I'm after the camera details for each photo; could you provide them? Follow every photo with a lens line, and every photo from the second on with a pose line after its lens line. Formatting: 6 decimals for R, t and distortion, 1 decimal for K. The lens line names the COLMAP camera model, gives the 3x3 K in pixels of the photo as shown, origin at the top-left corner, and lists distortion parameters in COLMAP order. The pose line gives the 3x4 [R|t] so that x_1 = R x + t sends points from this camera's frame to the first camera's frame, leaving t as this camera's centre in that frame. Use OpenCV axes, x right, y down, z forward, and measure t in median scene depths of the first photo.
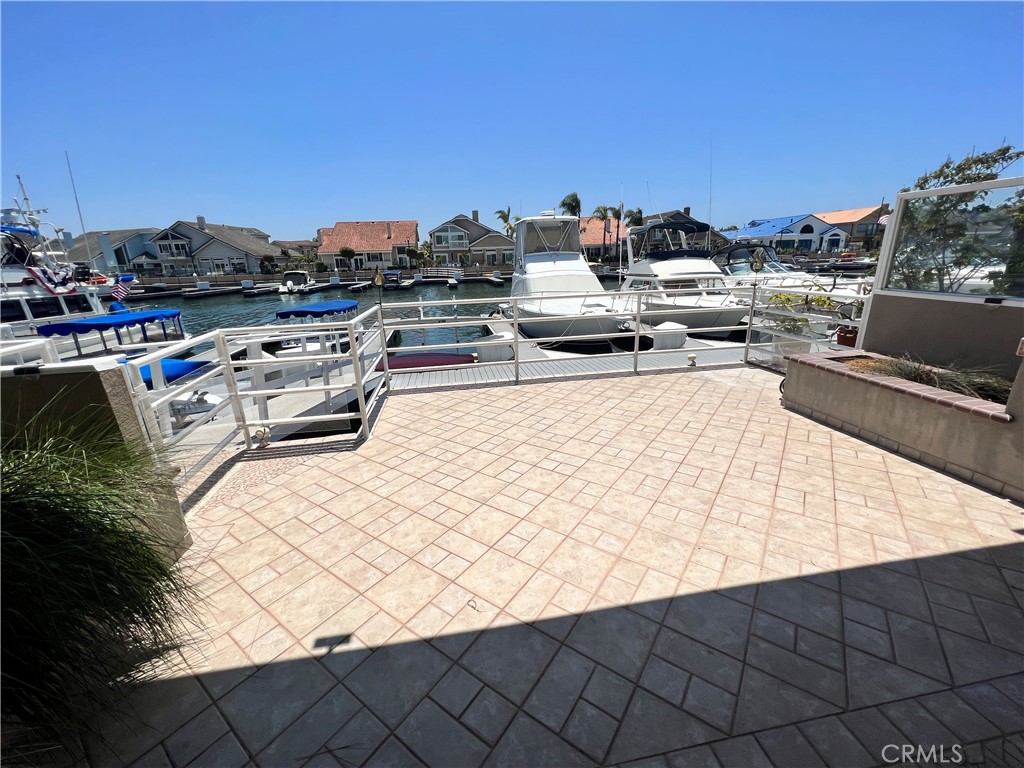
lens RADIAL K [[410.2, 0, 512.9], [0, 410.2, 382.8], [0, 0, 1]] dist [-0.002226, 0.000401]
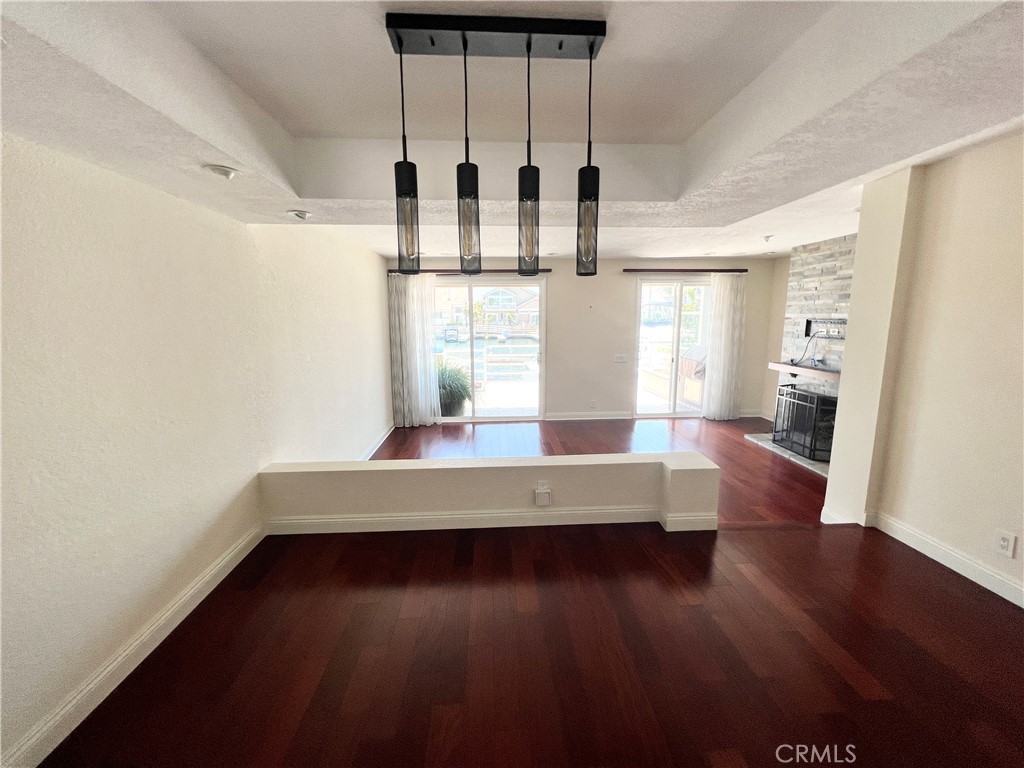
lens RADIAL K [[410.2, 0, 512.8], [0, 410.2, 382.5], [0, 0, 1]] dist [-0.002226, 0.000401]
pose [[0.993828, 0.042319, -0.102540, 0.010517], [-0.055758, 0.989685, -0.131965, 0.031073], [0.095897, 0.136868, 0.985937, -0.123490]]
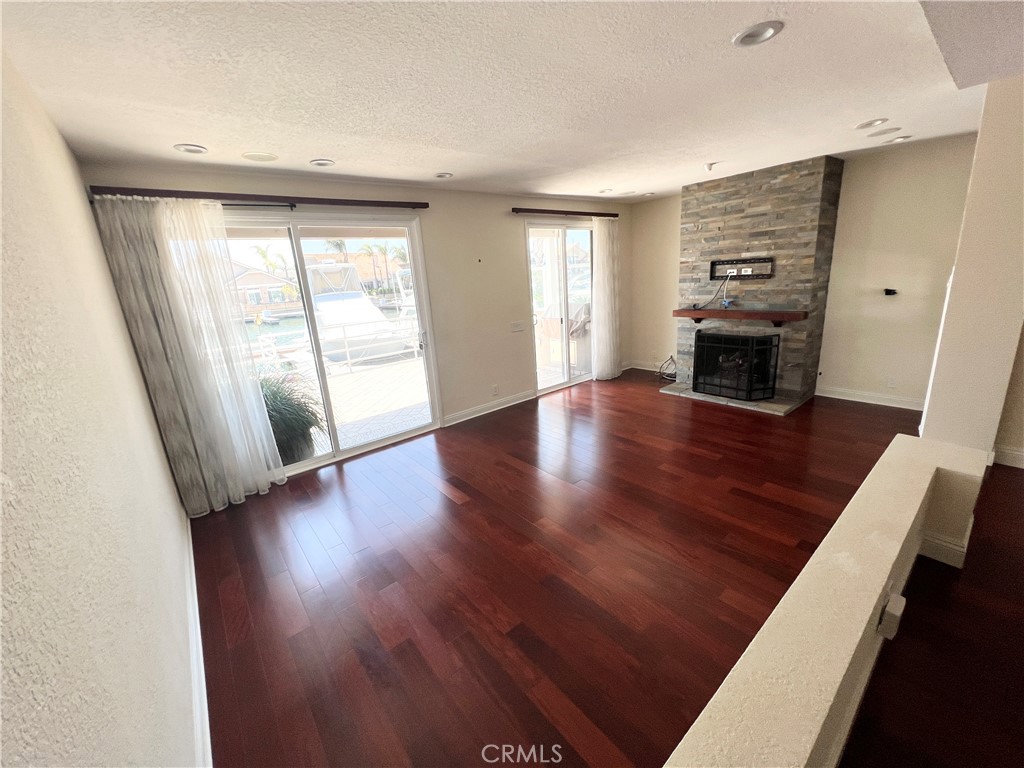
lens RADIAL K [[410.2, 0, 510.2], [0, 410.2, 382.9], [0, 0, 1]] dist [-0.002226, 0.000401]
pose [[0.867531, -0.154755, 0.472695, -0.022352], [0.186942, 0.982134, -0.021553, 0.019934], [-0.460915, 0.107065, 0.880962, -0.080007]]
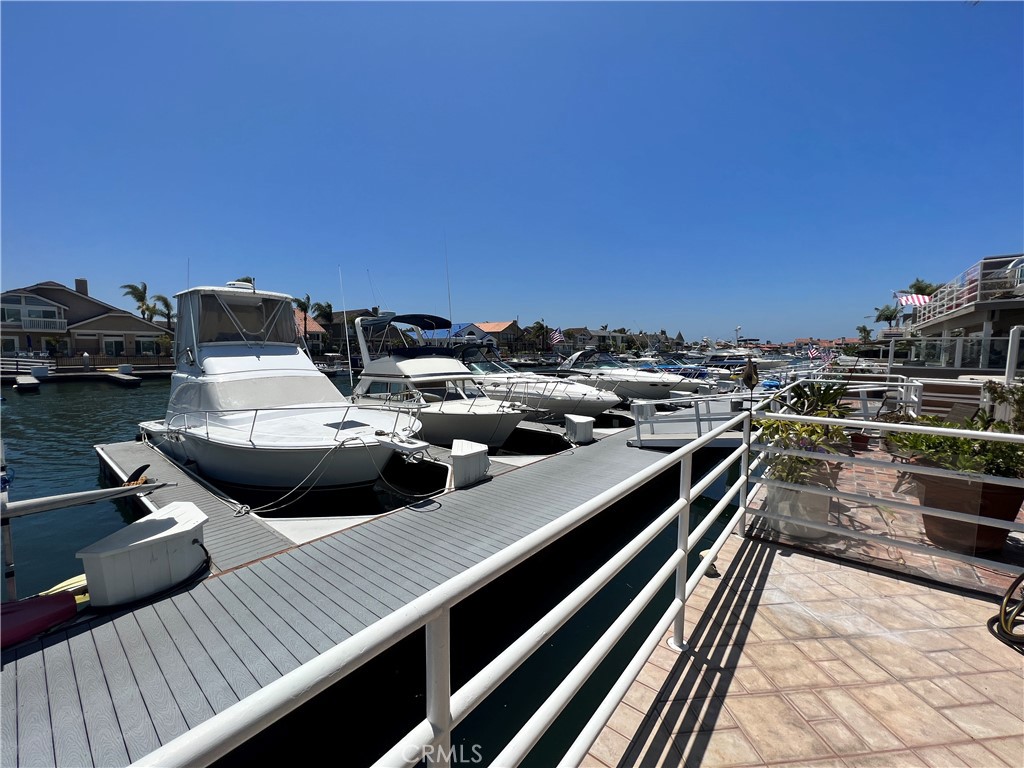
lens RADIAL K [[411.9, 0, 509.3], [0, 411.9, 385.0], [0, 0, 1]] dist [0.001092, 0.000374]
pose [[0.754848, -0.018775, 0.655631, -0.007200], [0.161218, 0.974235, -0.157716, -0.023462], [-0.635778, 0.224751, 0.738426, 0.076993]]
